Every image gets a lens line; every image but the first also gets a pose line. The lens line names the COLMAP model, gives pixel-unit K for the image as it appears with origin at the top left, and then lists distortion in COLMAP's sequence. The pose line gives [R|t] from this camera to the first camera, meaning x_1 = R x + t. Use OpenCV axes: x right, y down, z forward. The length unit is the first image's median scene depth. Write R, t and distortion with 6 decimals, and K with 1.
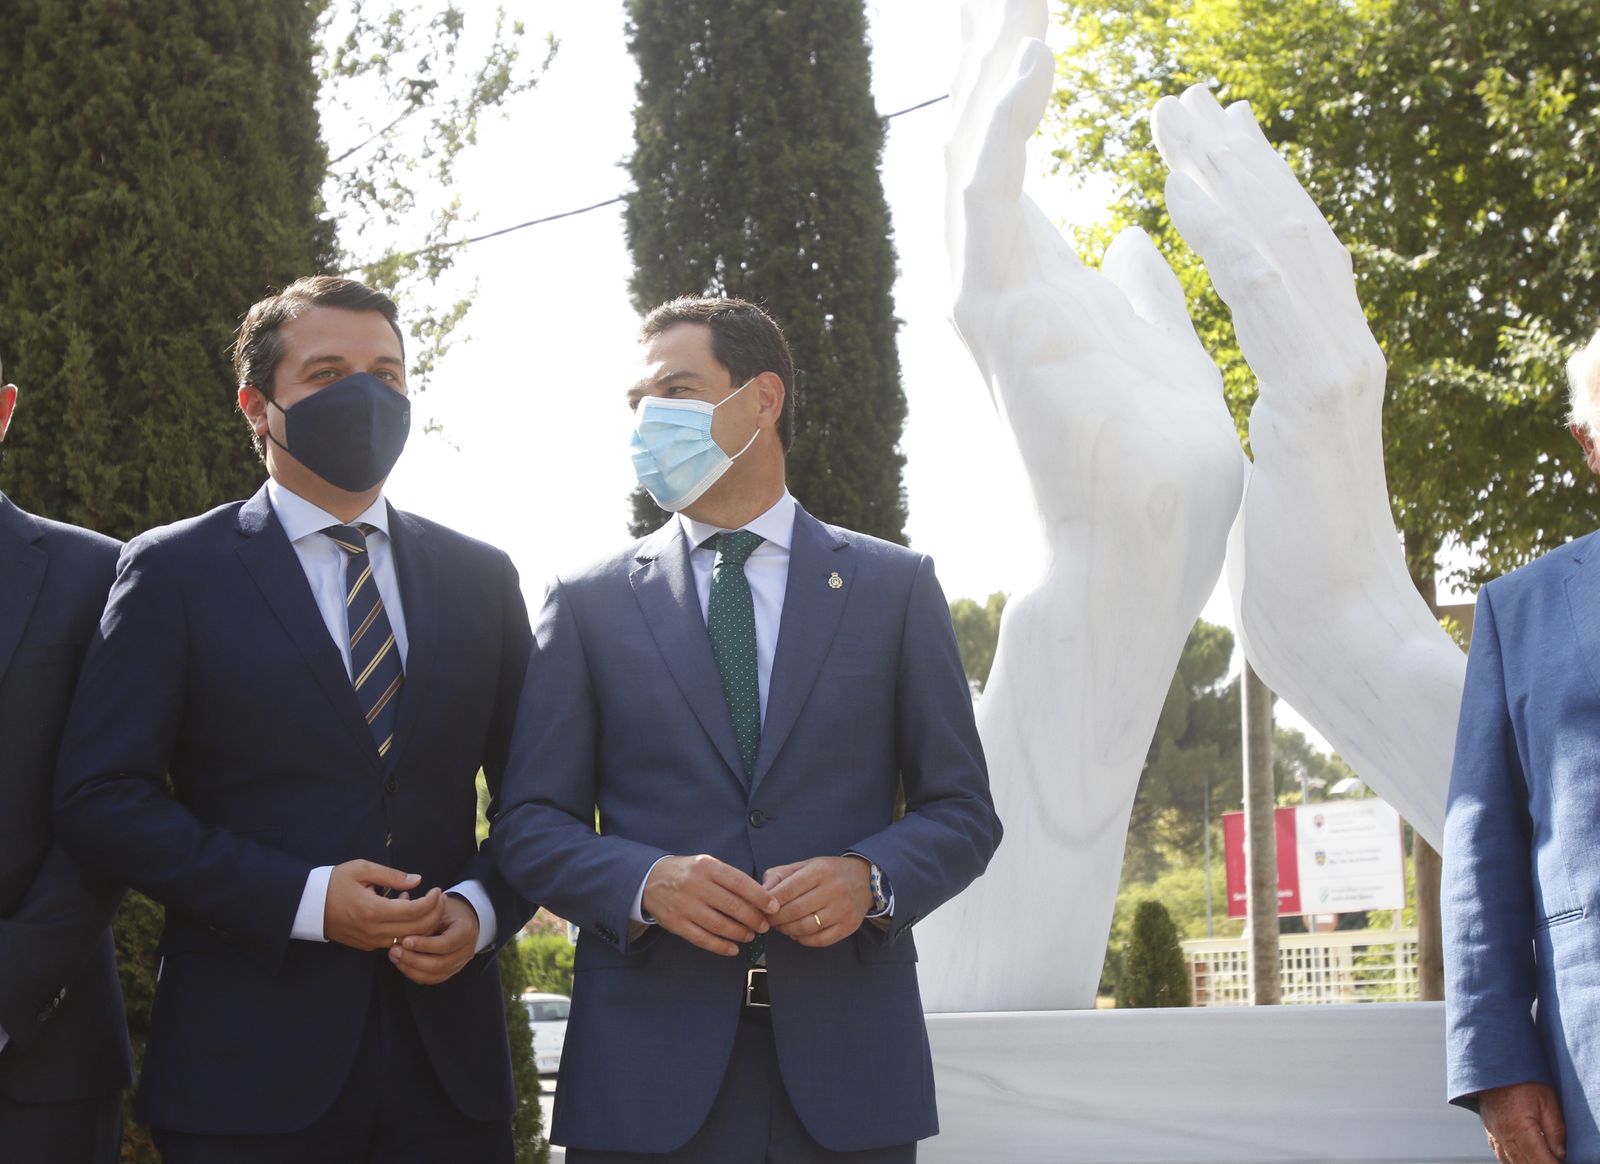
lens RADIAL K [[3007.0, 0, 833.7], [0, 3007.0, 658.5], [0, 0, 1]] dist [0.011548, -0.034726]
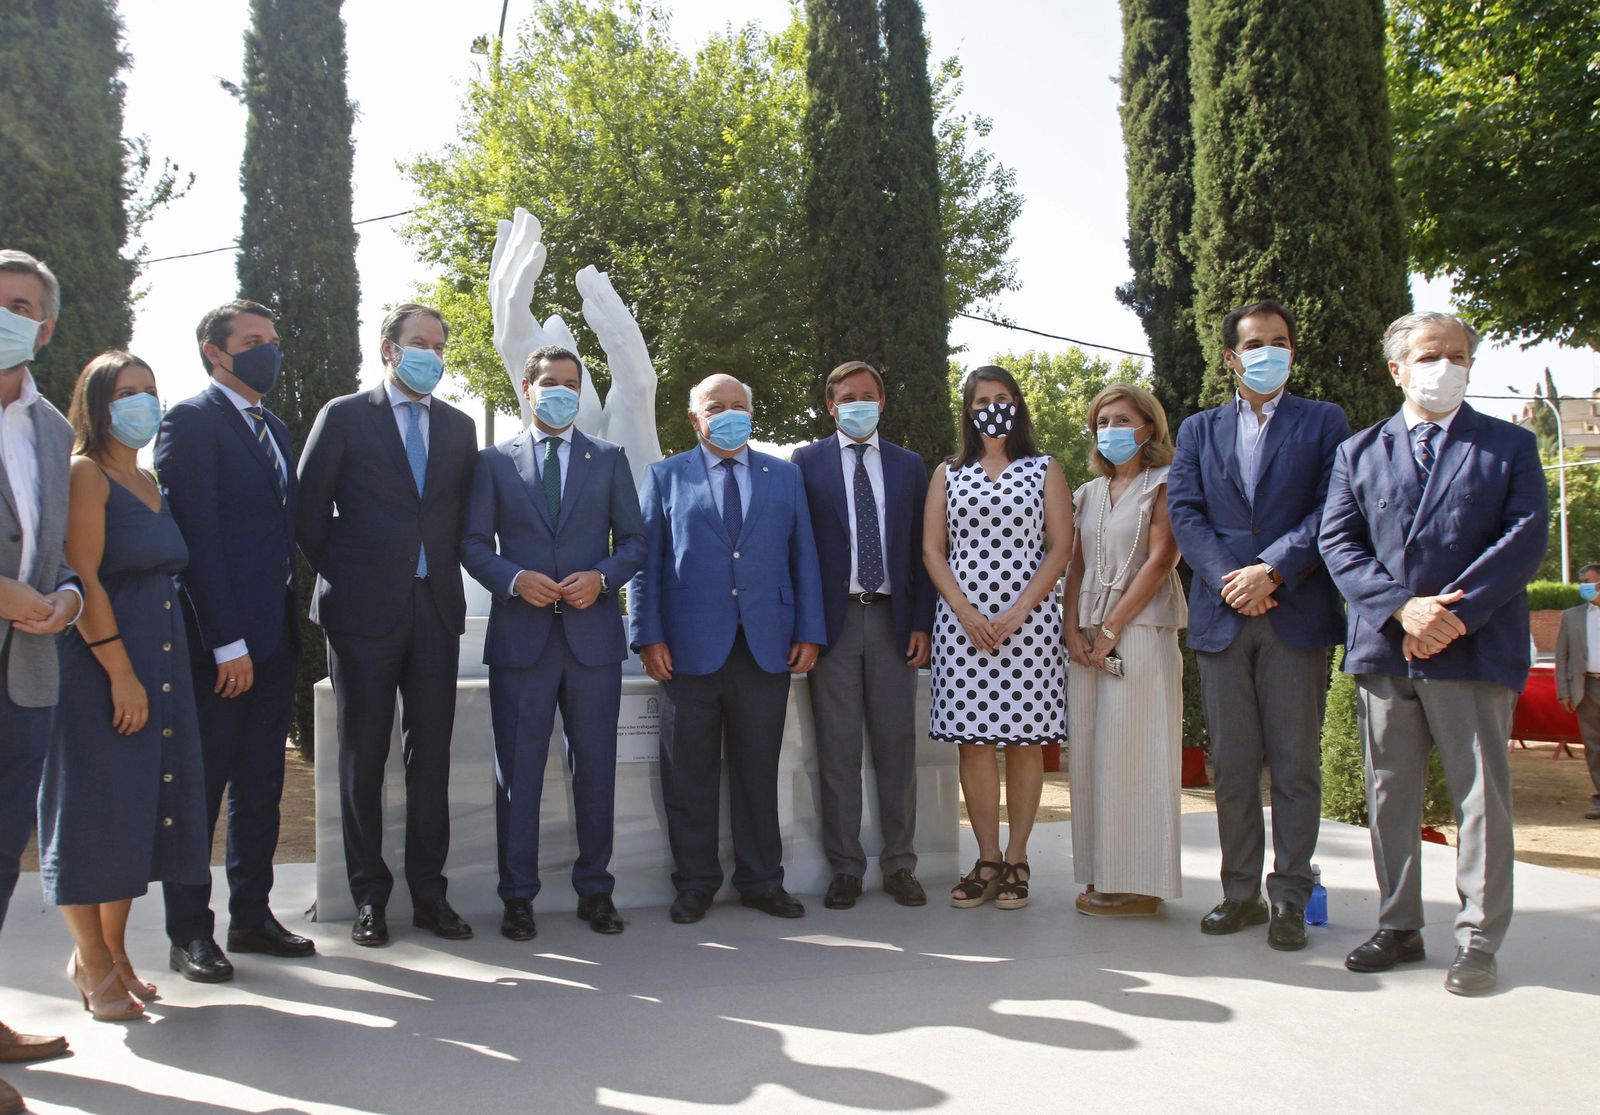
lens RADIAL K [[1287.2, 0, 737.3], [0, 1287.2, 587.7], [0, 0, 1]] dist [-0.102346, 0.064601]
pose [[0.931708, 0.025173, 0.362336, -0.084253], [-0.058137, 0.995069, 0.080360, -0.004854], [-0.358526, -0.095937, 0.928577, -0.052971]]
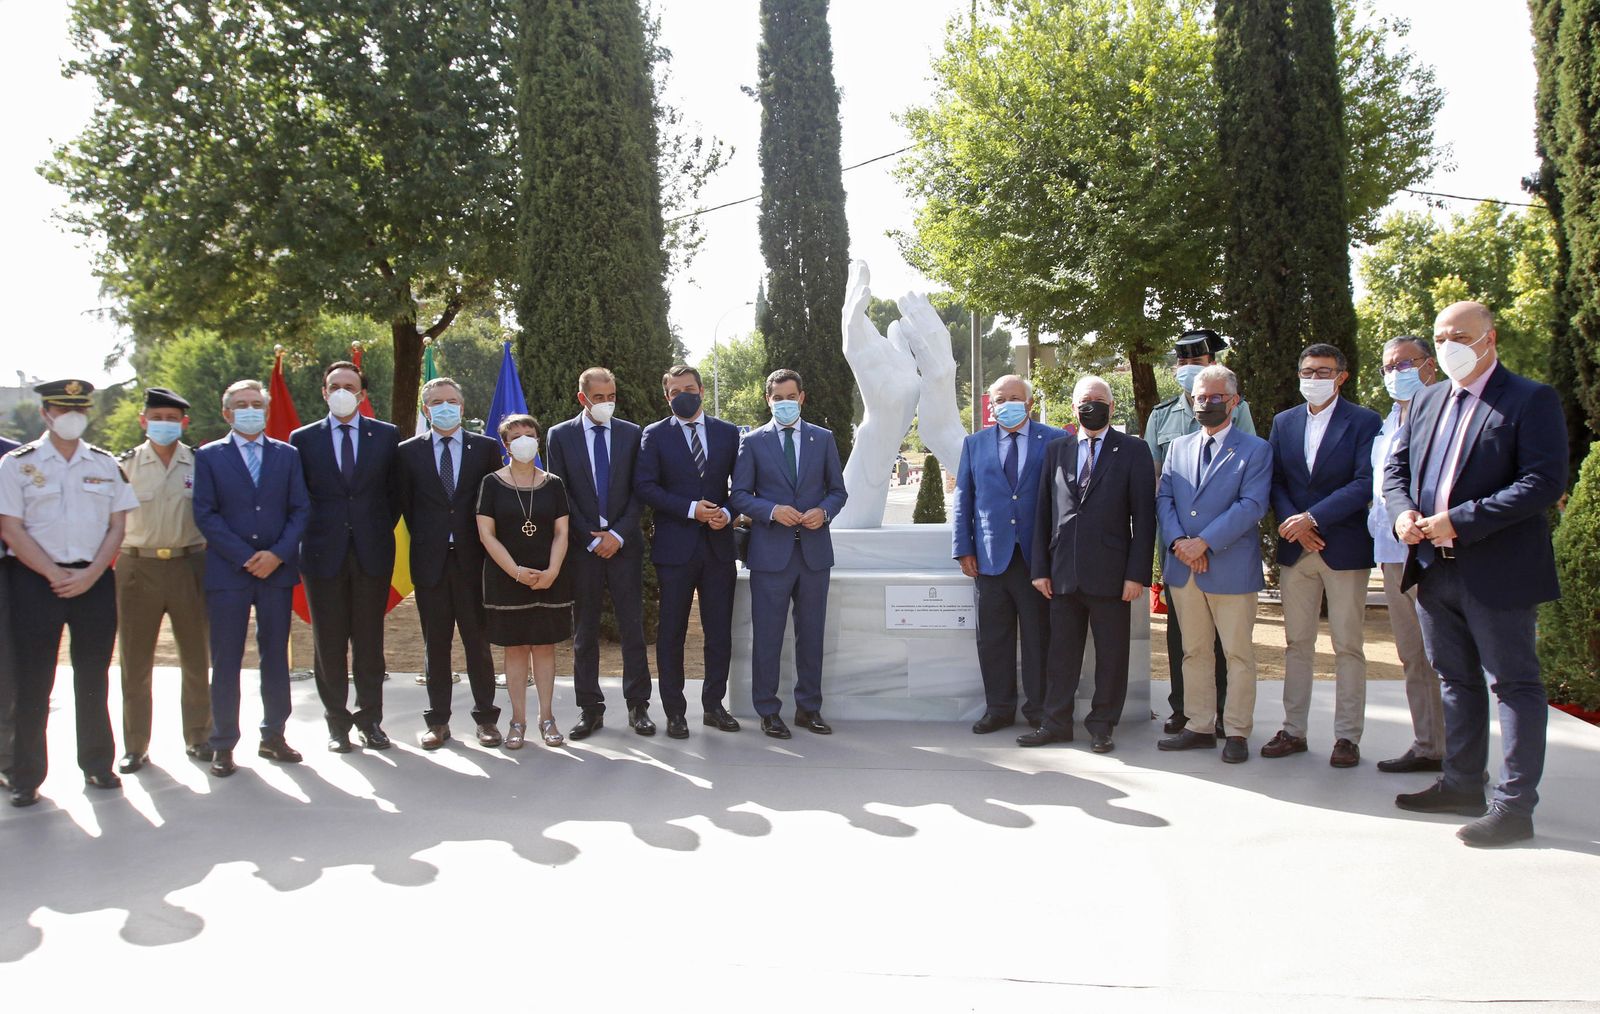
lens RADIAL K [[1193.7, 0, 796.8], [0, 1193.7, 491.5], [0, 0, 1]] dist [-0.098639, 0.061400]
pose [[0.999356, 0.006541, -0.035276, 0.017248], [-0.001275, 0.989094, 0.147281, -0.086508], [0.035855, -0.147141, 0.988465, -0.294725]]
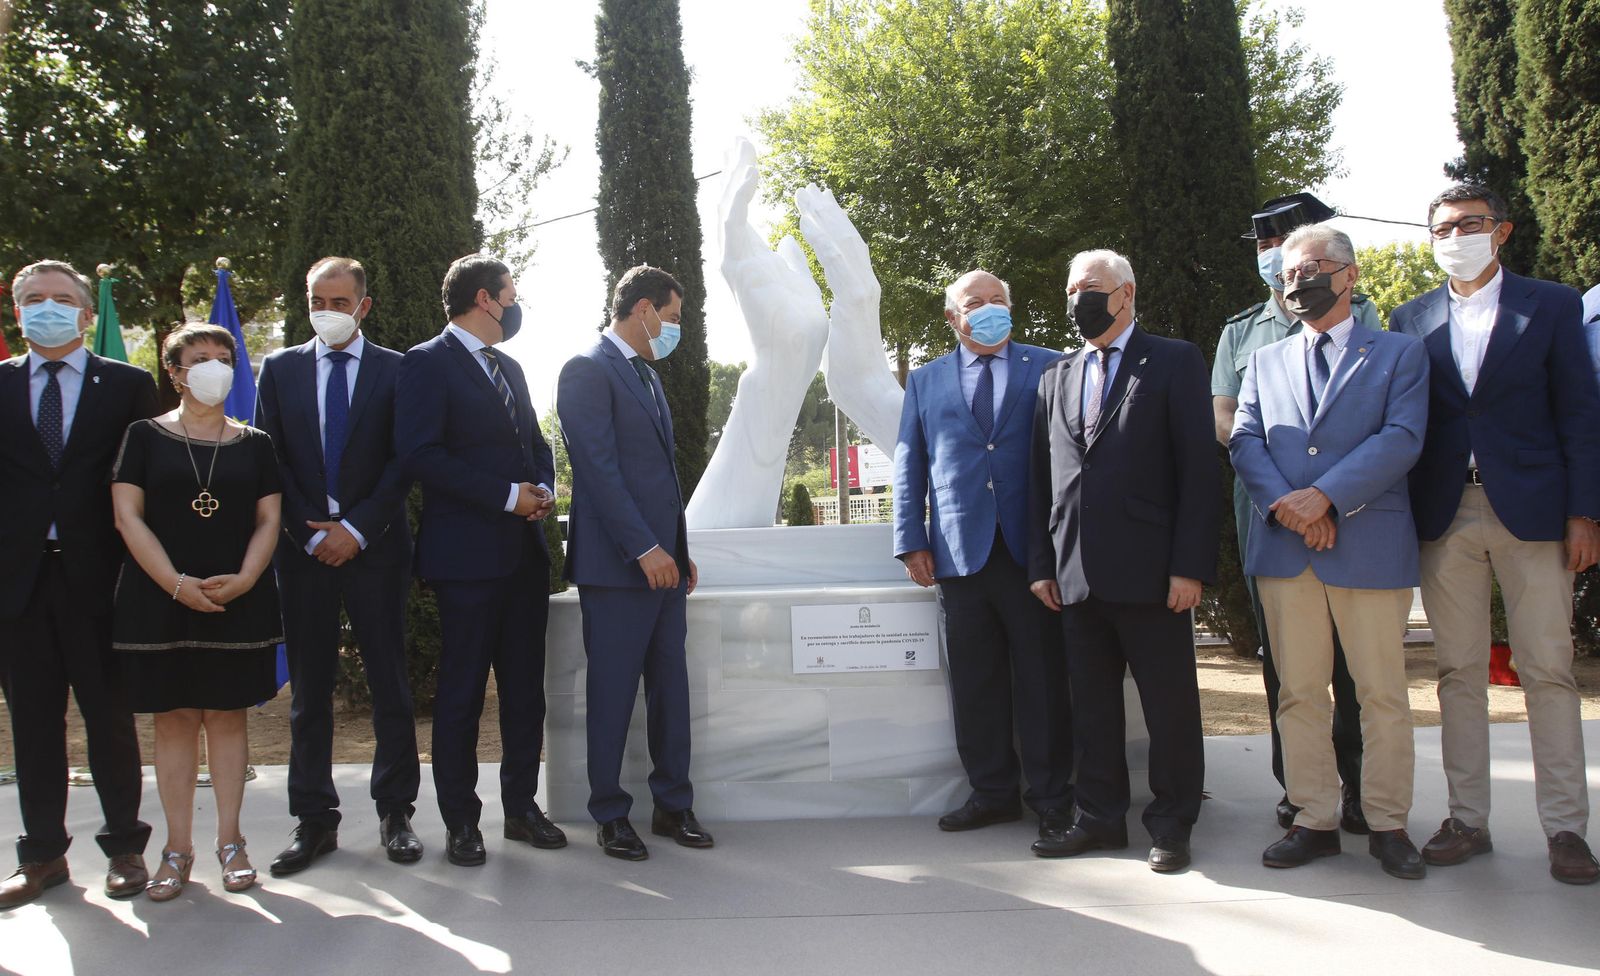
lens RADIAL K [[1176.0, 0, 798.9], [0, 1176.0, 452.5], [0, 0, 1]] dist [-0.090663, 0.051814]
pose [[0.994847, -0.003016, 0.101341, 0.001665], [-0.002580, 0.998481, 0.055045, -0.004646], [-0.101353, -0.055023, 0.993328, -0.025391]]
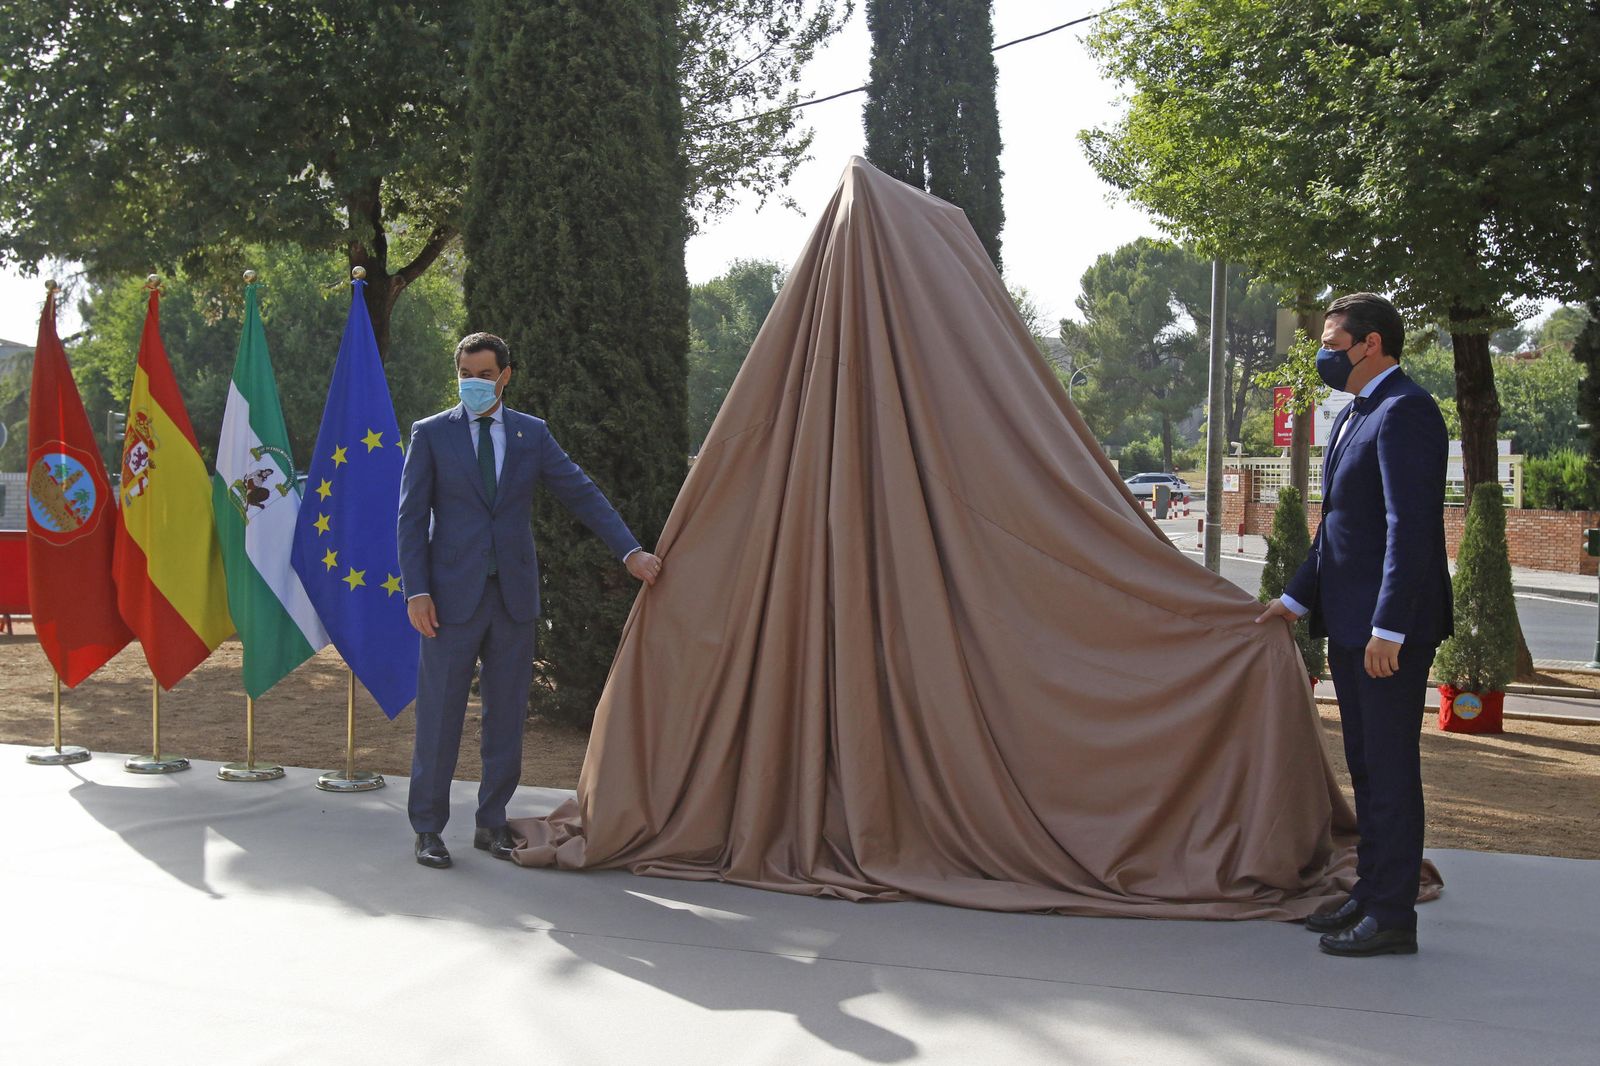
lens RADIAL K [[1731.6, 0, 791.2], [0, 1731.6, 552.8], [0, 0, 1]] dist [-0.055624, 0.058431]
pose [[0.983061, 0.045649, -0.177505, 0.145717], [-0.015632, 0.985840, 0.166959, -0.078606], [0.182613, -0.161356, 0.969854, -0.233463]]
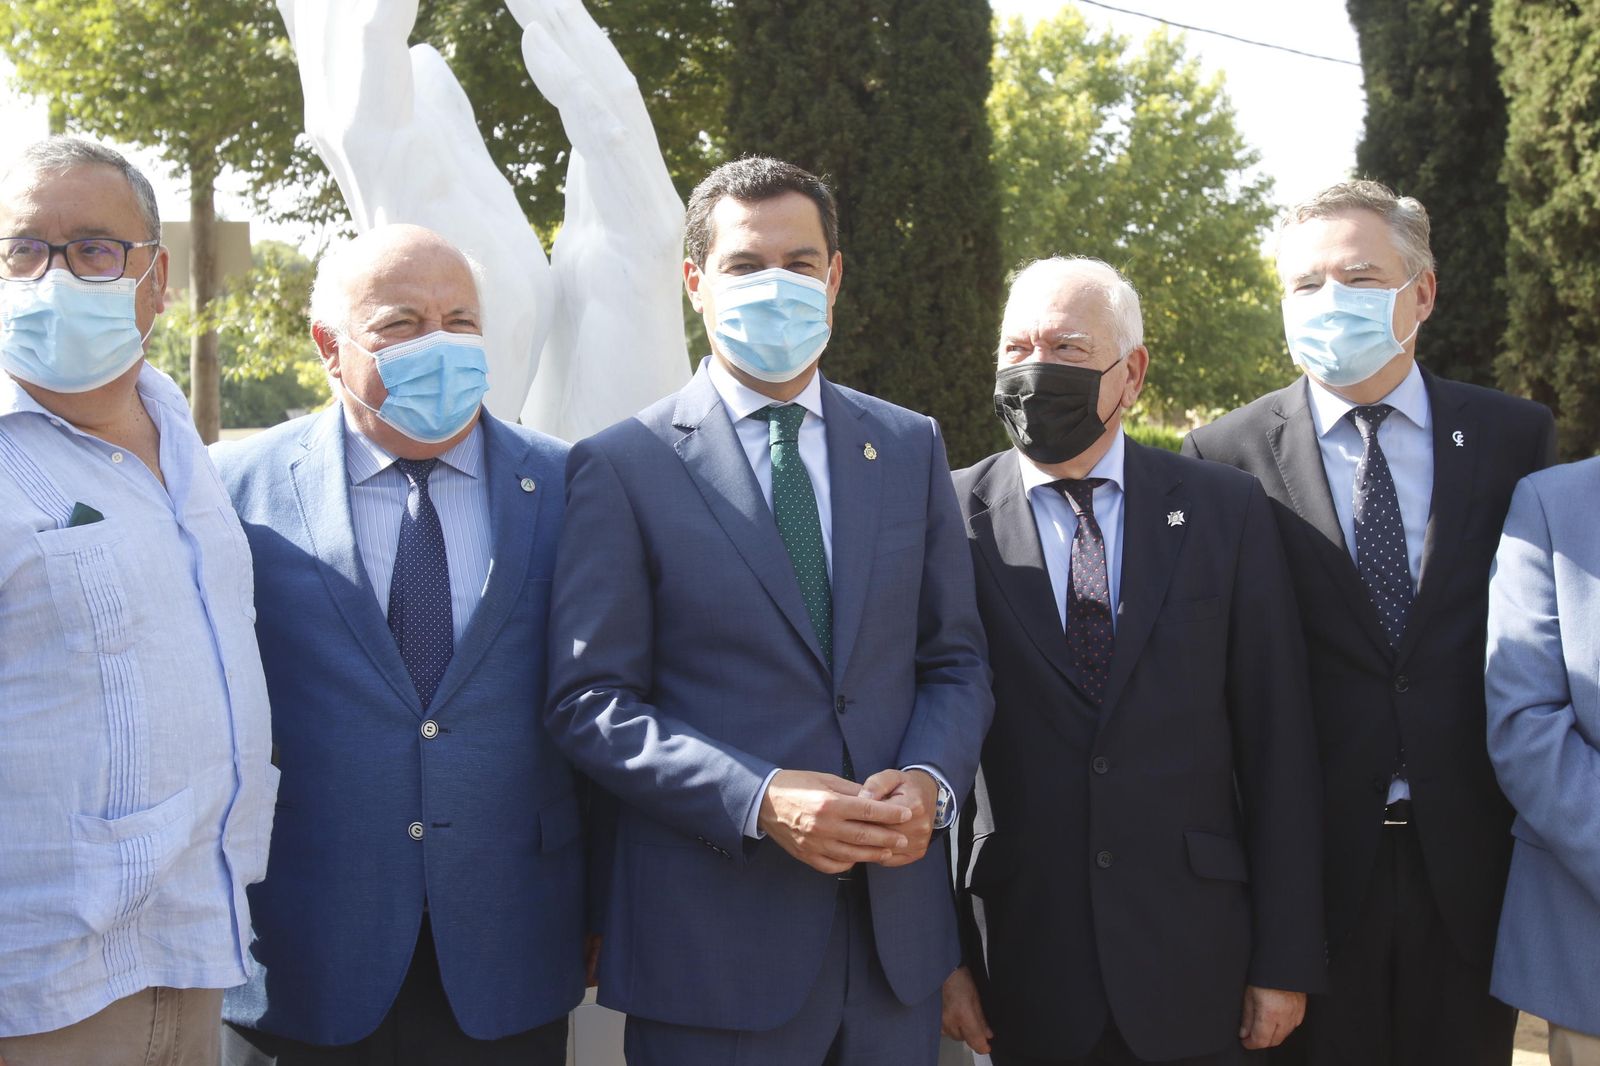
lens RADIAL K [[2228.0, 0, 800.0], [0, 2228.0, 533.0], [0, 0, 1]] dist [-0.021434, 0.065522]
pose [[0.862313, -0.001724, 0.506372, -0.111839], [-0.072588, 0.989246, 0.126978, -0.046148], [-0.501146, -0.146252, 0.852915, 0.121425]]
